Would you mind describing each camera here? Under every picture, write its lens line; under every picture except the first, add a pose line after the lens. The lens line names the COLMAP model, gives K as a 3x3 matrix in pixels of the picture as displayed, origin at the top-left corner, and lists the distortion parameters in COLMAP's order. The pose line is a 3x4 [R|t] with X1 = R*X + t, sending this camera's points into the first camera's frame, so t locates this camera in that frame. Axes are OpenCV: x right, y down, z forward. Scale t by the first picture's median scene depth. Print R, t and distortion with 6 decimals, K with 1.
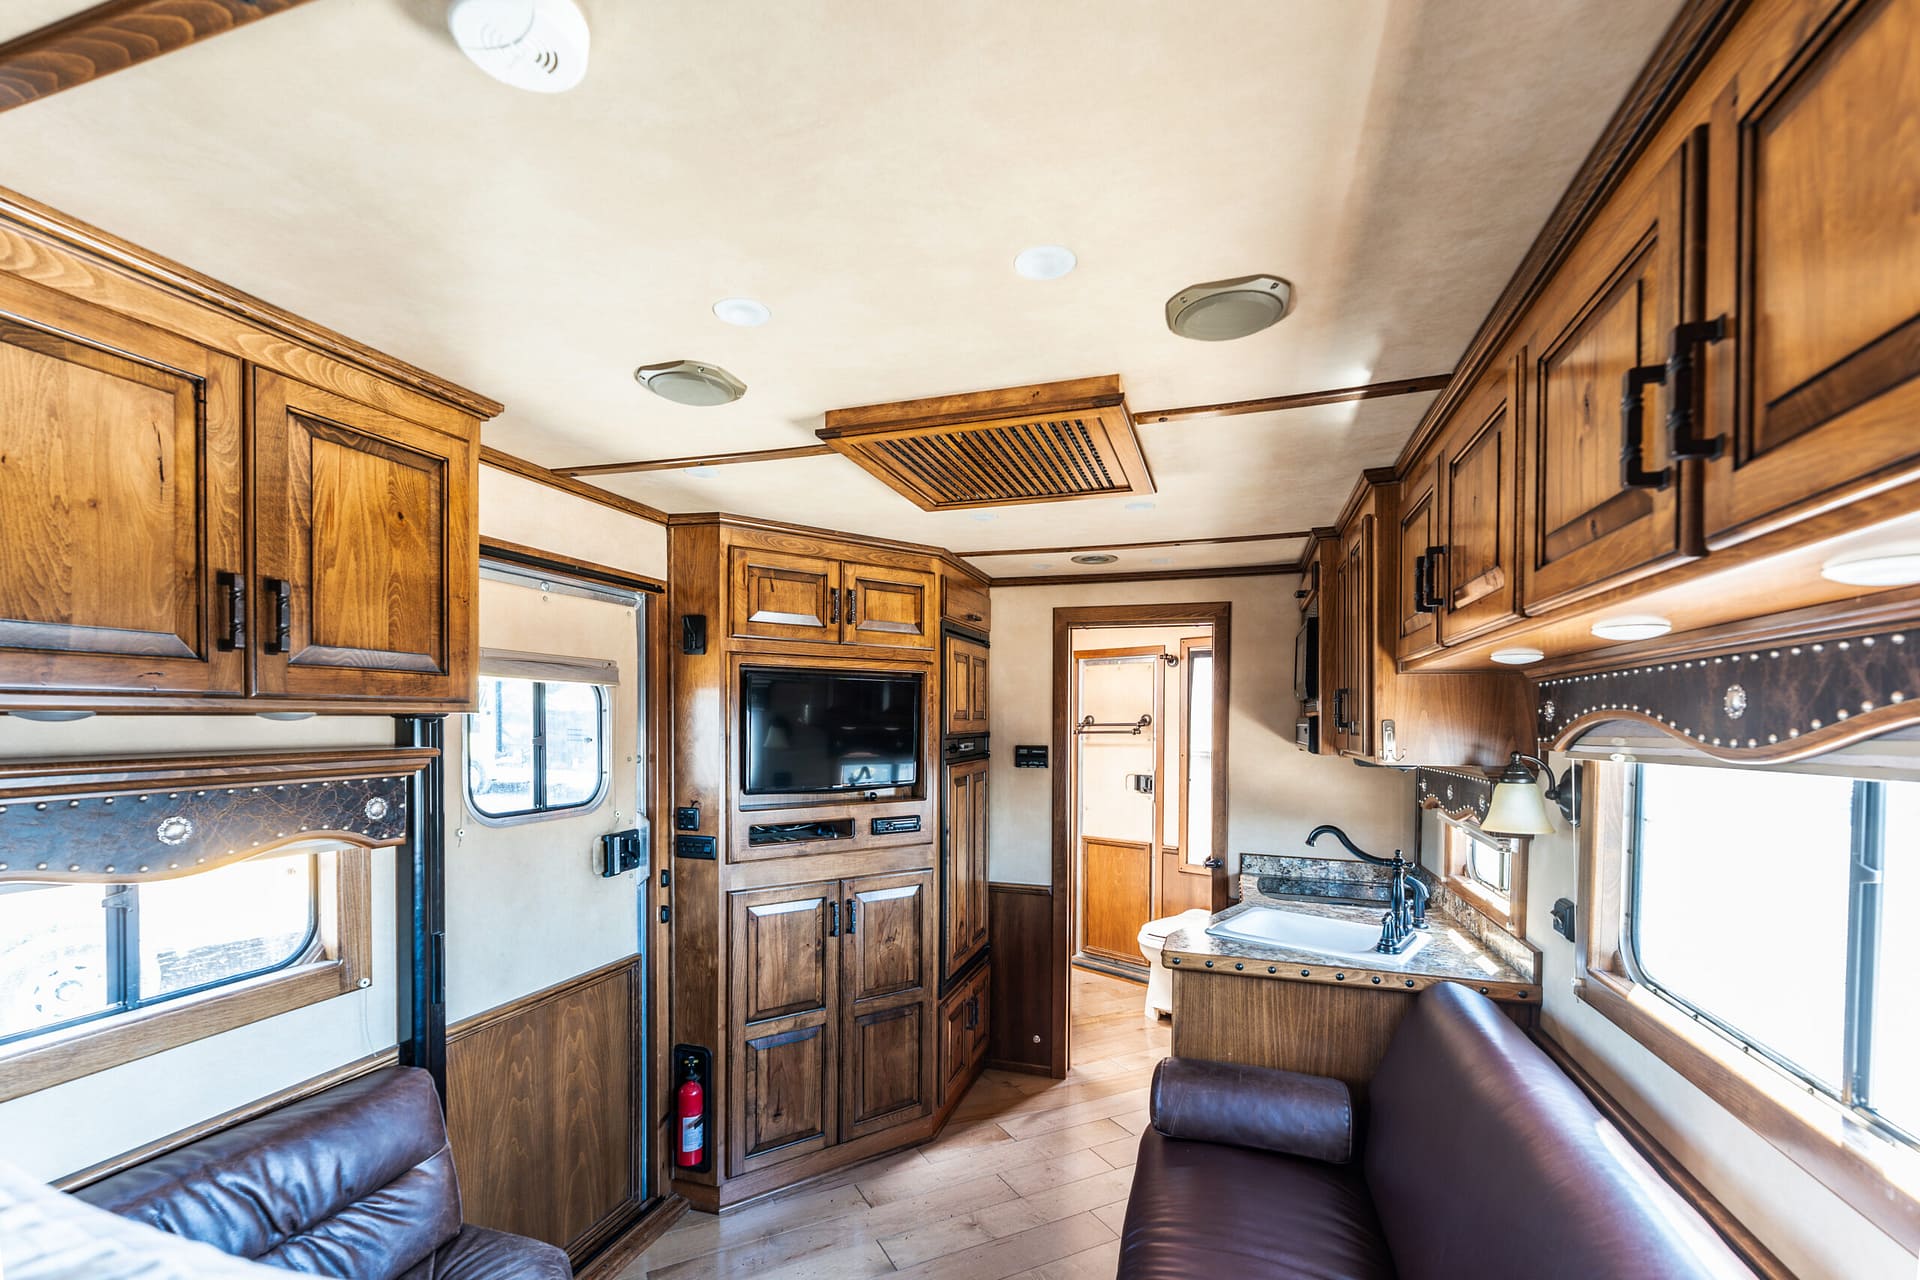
lens RADIAL K [[837.4, 0, 958.7], [0, 837.4, 734.1], [0, 0, 1]] dist [-0.001135, -0.000249]
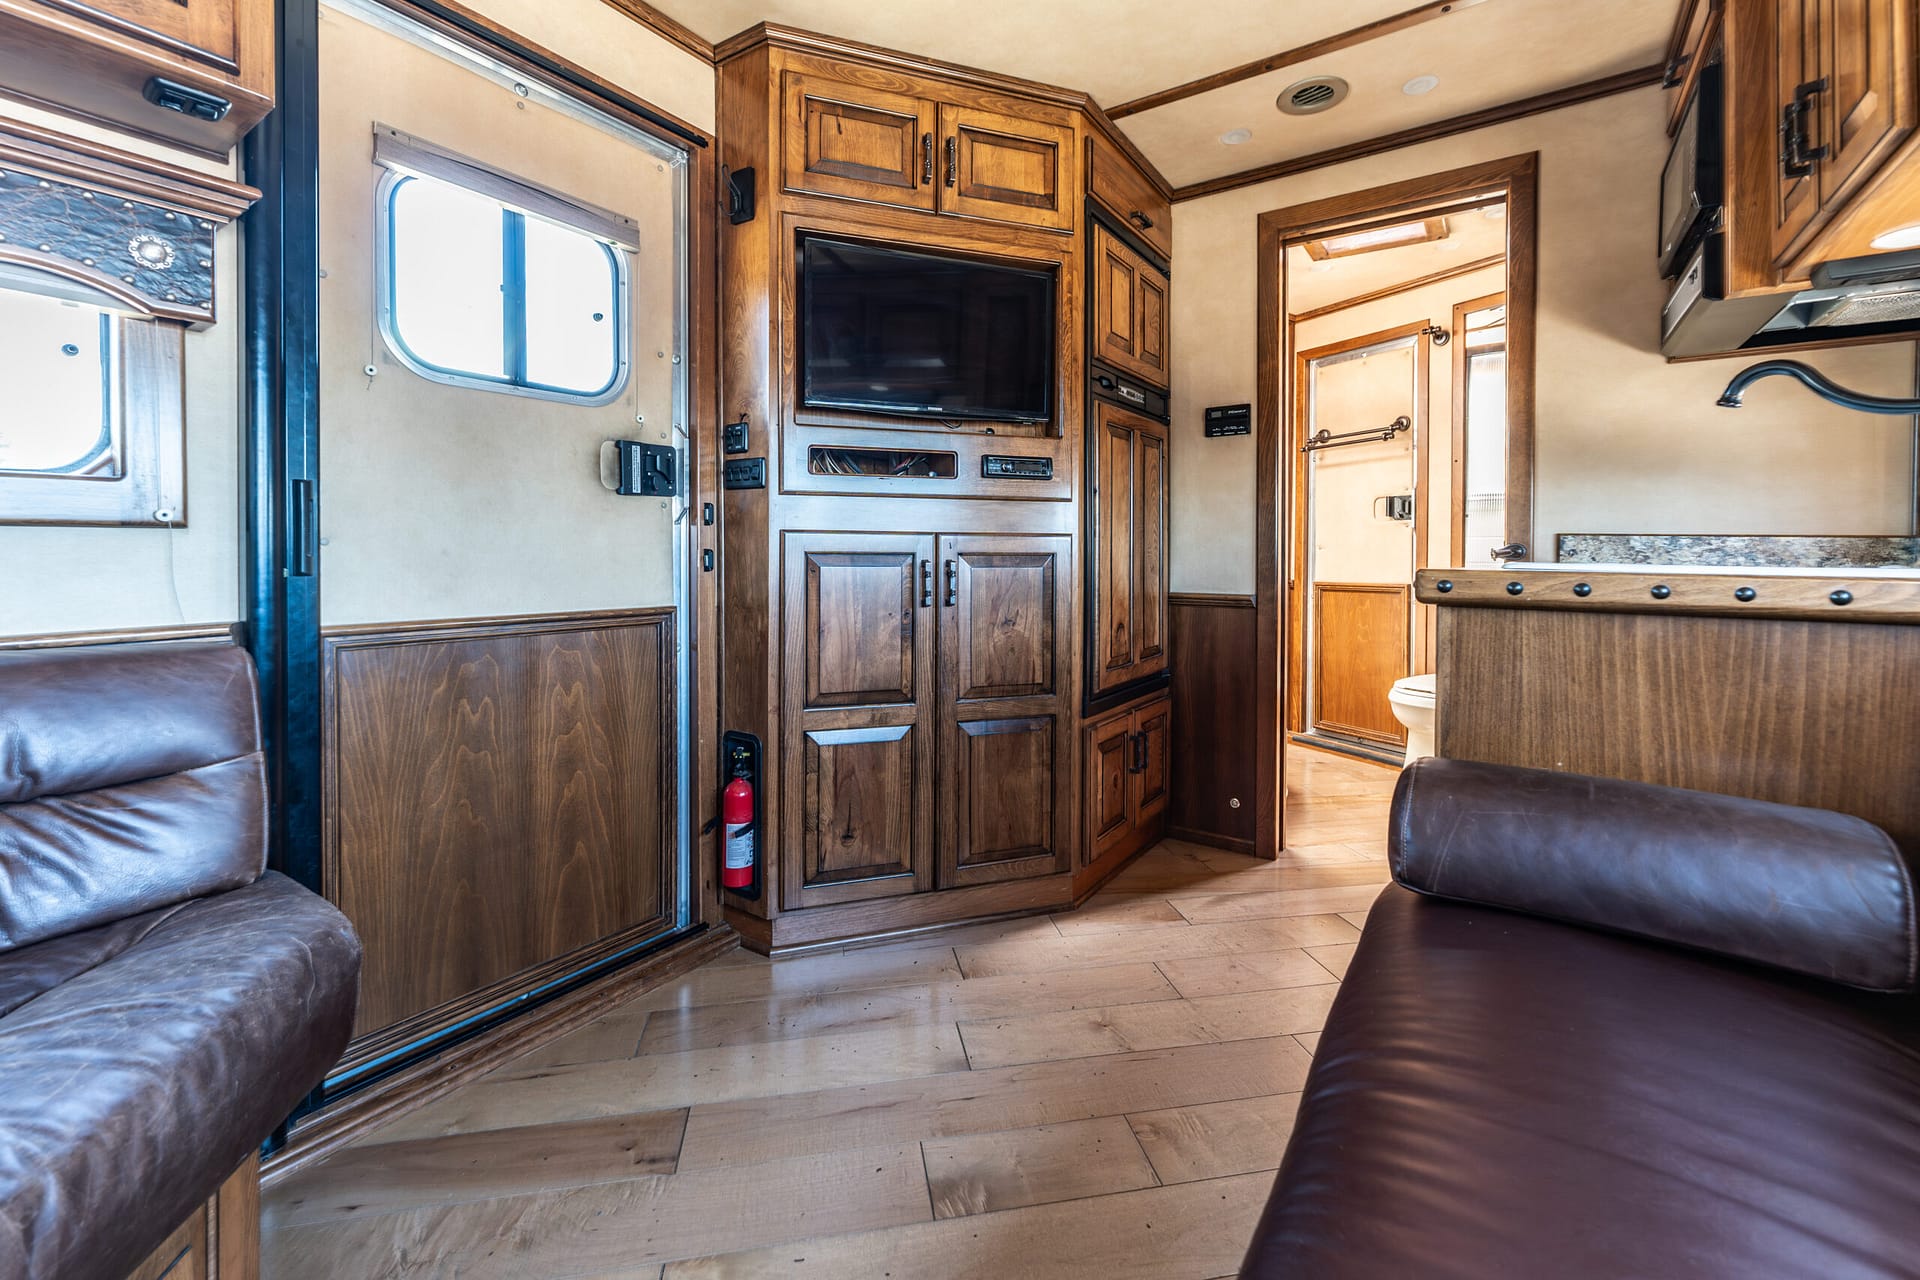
lens RADIAL K [[807.1, 0, 965.3], [0, 807.1, 553.5], [0, 0, 1]] dist [-0.000921, -0.000091]
pose [[0.959712, 0.002622, -0.280973, 0.086485], [-0.005815, 0.999928, -0.010531, 0.204651], [0.280925, 0.011741, 0.959658, 0.326470]]
